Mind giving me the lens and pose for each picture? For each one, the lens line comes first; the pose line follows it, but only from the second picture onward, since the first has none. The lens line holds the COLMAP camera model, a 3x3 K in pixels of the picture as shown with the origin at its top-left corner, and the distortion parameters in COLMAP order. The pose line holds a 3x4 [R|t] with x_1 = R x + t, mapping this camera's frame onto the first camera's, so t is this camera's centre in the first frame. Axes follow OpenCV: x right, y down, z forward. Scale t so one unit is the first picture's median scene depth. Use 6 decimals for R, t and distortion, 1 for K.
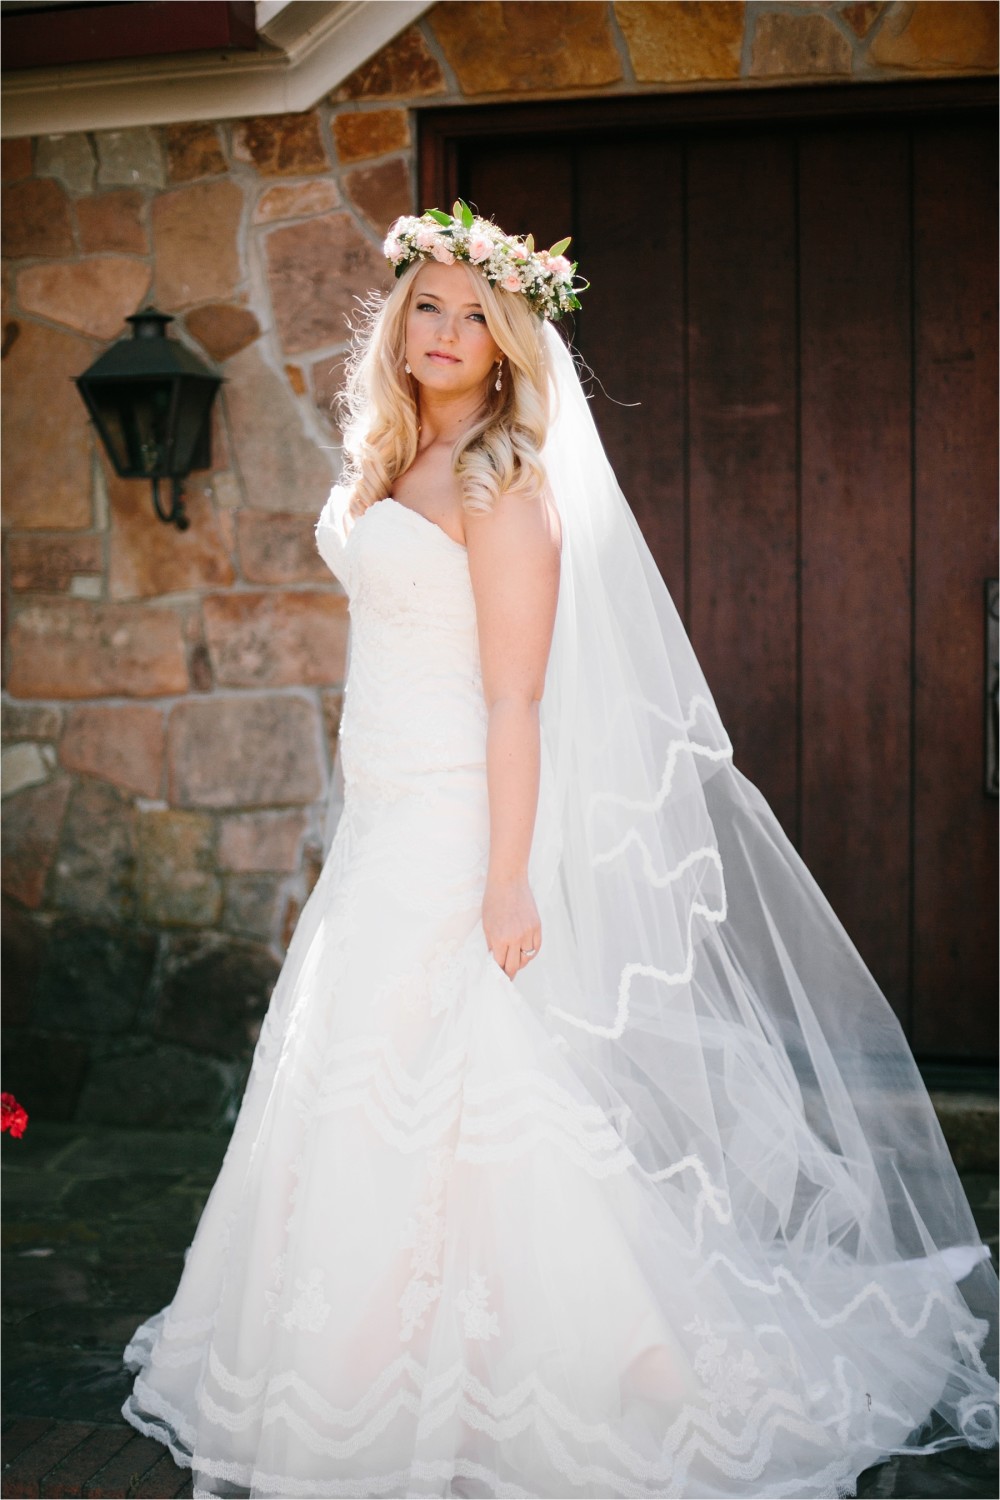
lens RADIAL K [[2171.5, 0, 500.0], [0, 2171.5, 750.0], [0, 0, 1]] dist [-0.129132, 0.079184]
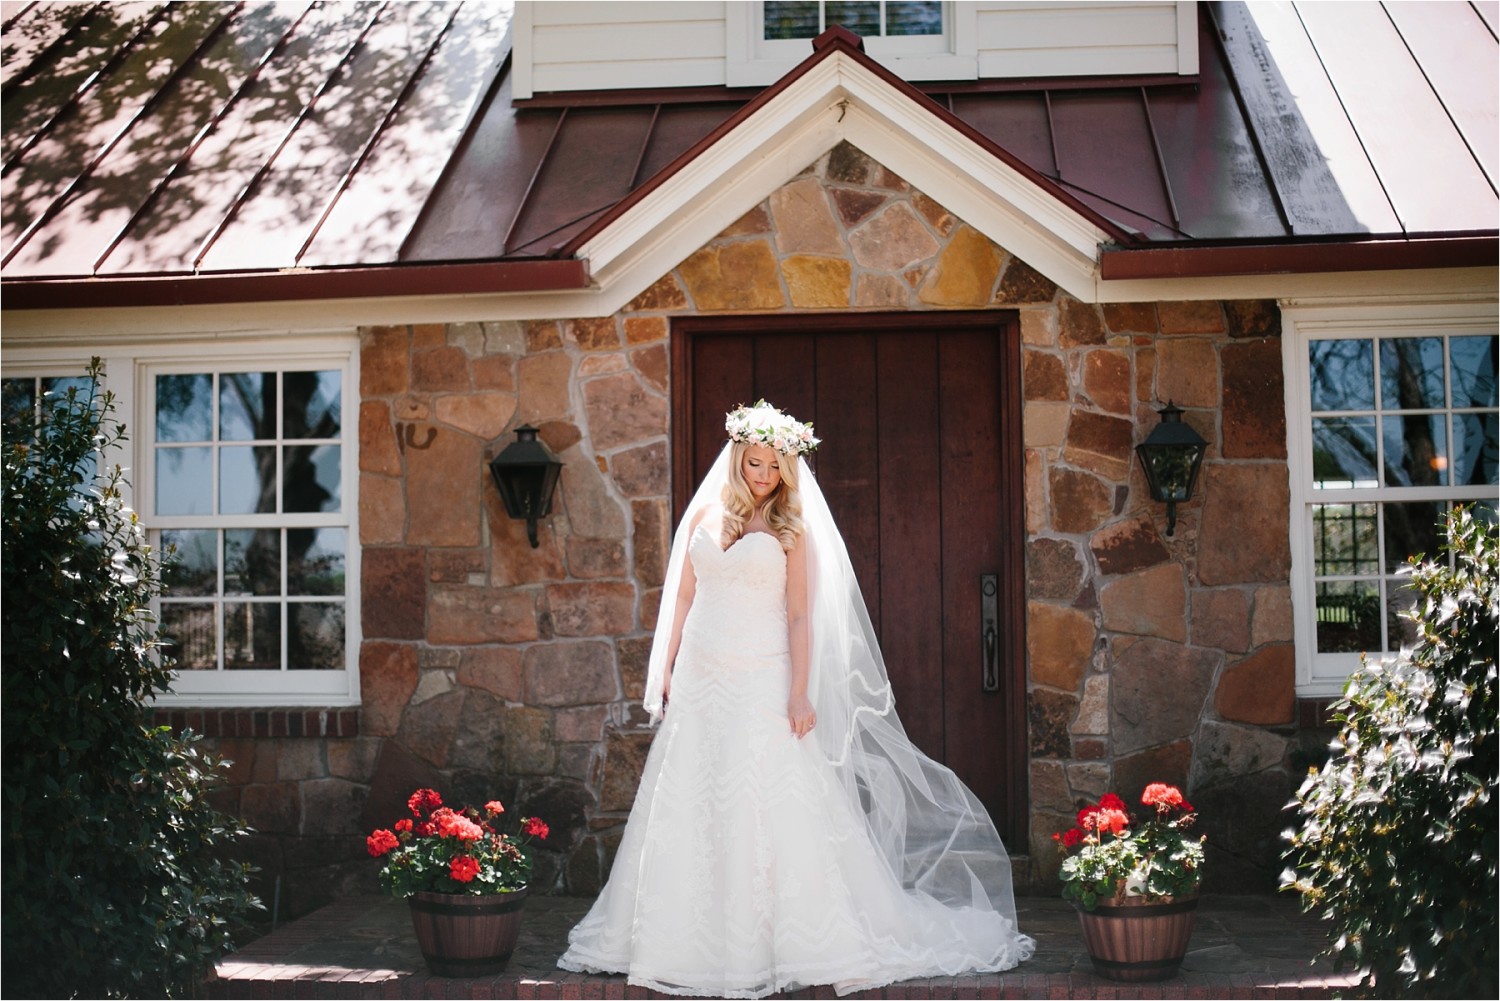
lens RADIAL K [[2171.5, 0, 750.0], [0, 2171.5, 500.5], [0, 0, 1]] dist [-0.129132, 0.079184]
pose [[0.989878, 0.003846, 0.141869, -0.229206], [0.013002, 0.992971, -0.117639, 0.072390], [-0.141325, 0.118293, 0.982870, -0.786516]]
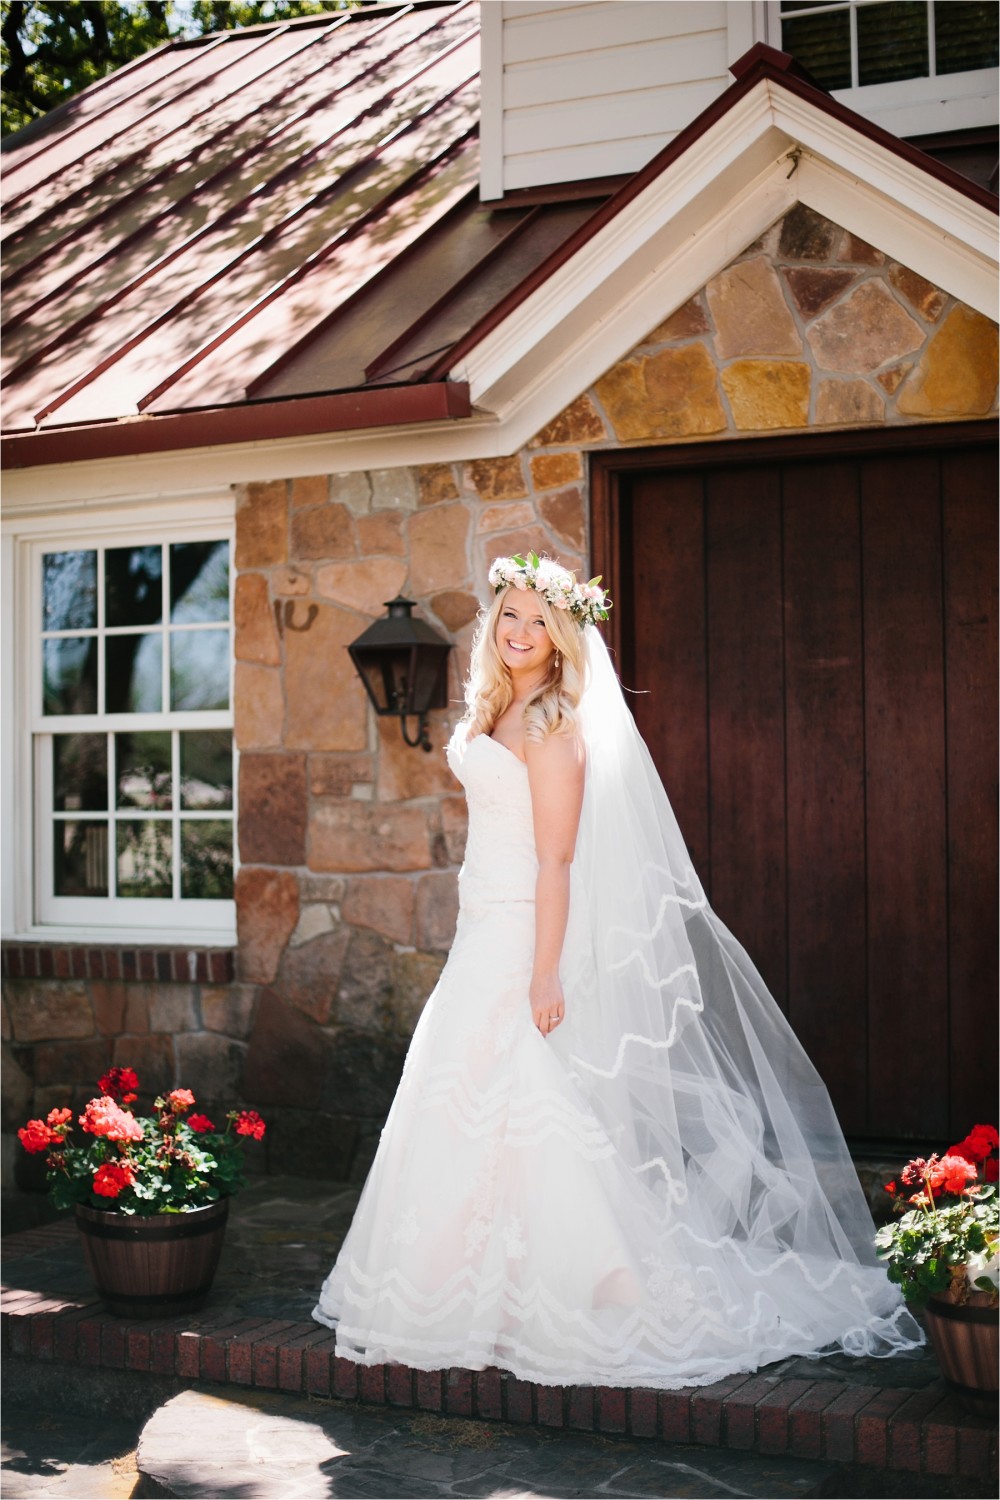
lens RADIAL K [[2171.5, 0, 500.0], [0, 2171.5, 750.0], [0, 0, 1]] dist [-0.129132, 0.079184]
pose [[0.978574, -0.005849, -0.205811, 0.192294], [-0.013649, 0.995555, -0.093189, 0.028113], [0.205441, 0.094001, 0.974145, -0.367484]]
